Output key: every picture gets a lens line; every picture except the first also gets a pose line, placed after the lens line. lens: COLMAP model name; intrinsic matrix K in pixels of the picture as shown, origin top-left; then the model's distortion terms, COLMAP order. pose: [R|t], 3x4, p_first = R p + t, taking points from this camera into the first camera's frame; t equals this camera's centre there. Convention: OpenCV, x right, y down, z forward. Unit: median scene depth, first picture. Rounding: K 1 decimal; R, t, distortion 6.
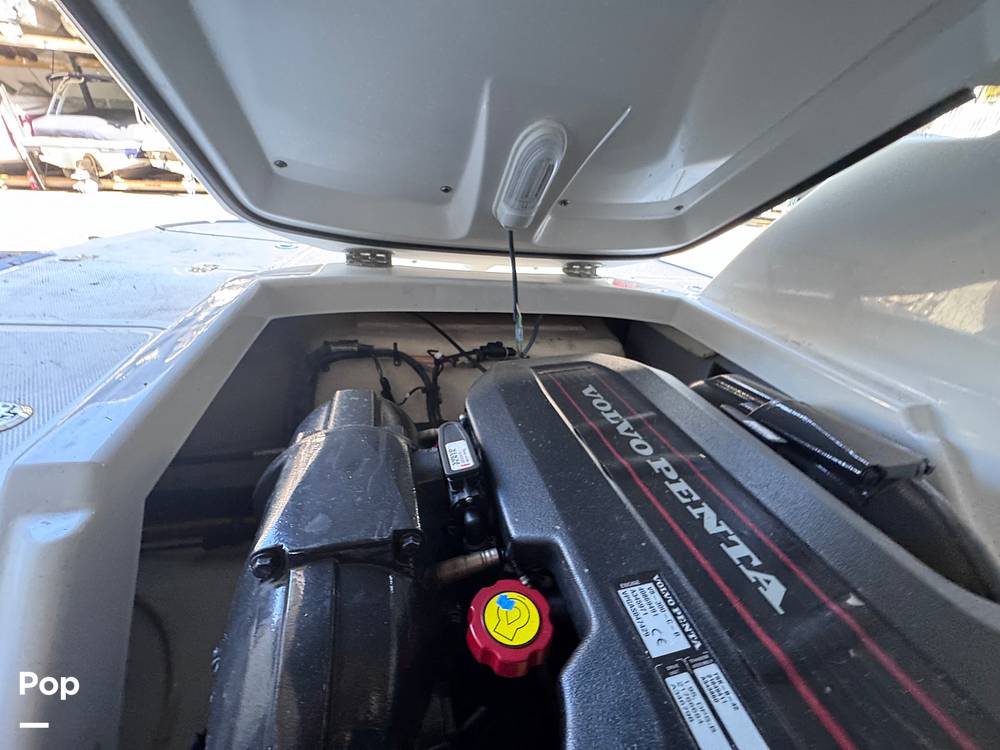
lens RADIAL K [[401.9, 0, 500.0], [0, 401.9, 375.0], [0, 0, 1]] dist [-0.001836, 0.000308]
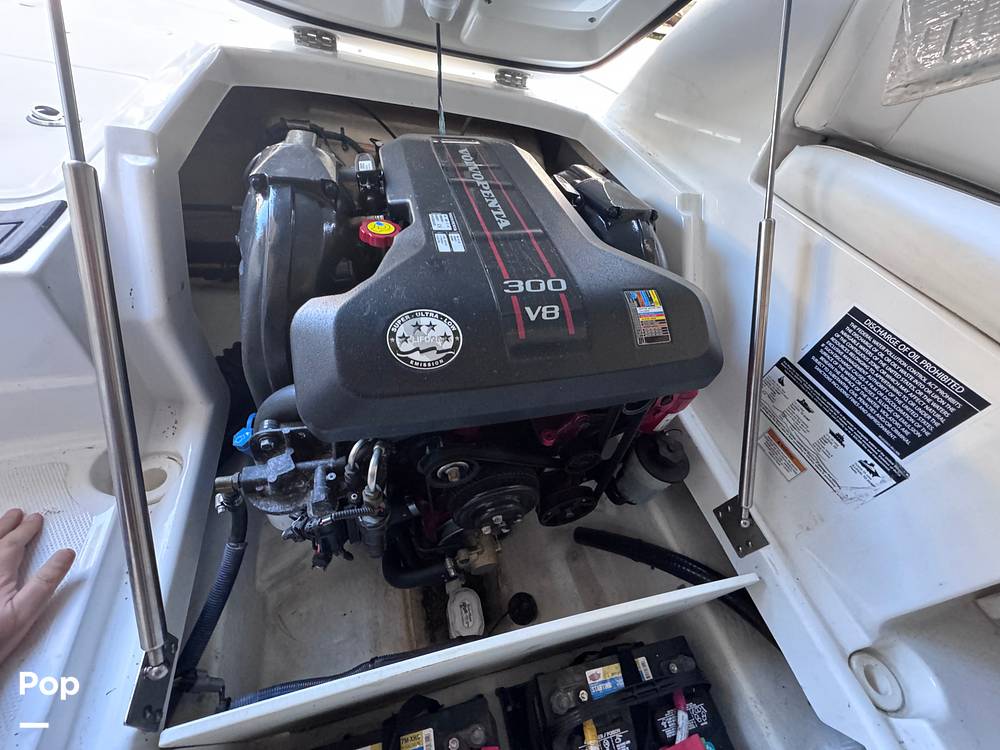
lens RADIAL K [[401.9, 0, 500.0], [0, 401.9, 375.0], [0, 0, 1]] dist [-0.001836, 0.000308]
pose [[0.995363, 0.066072, 0.069905, 0.232188], [-0.085414, 0.941344, 0.326459, 0.246553], [-0.044235, -0.330916, 0.942623, -0.531609]]
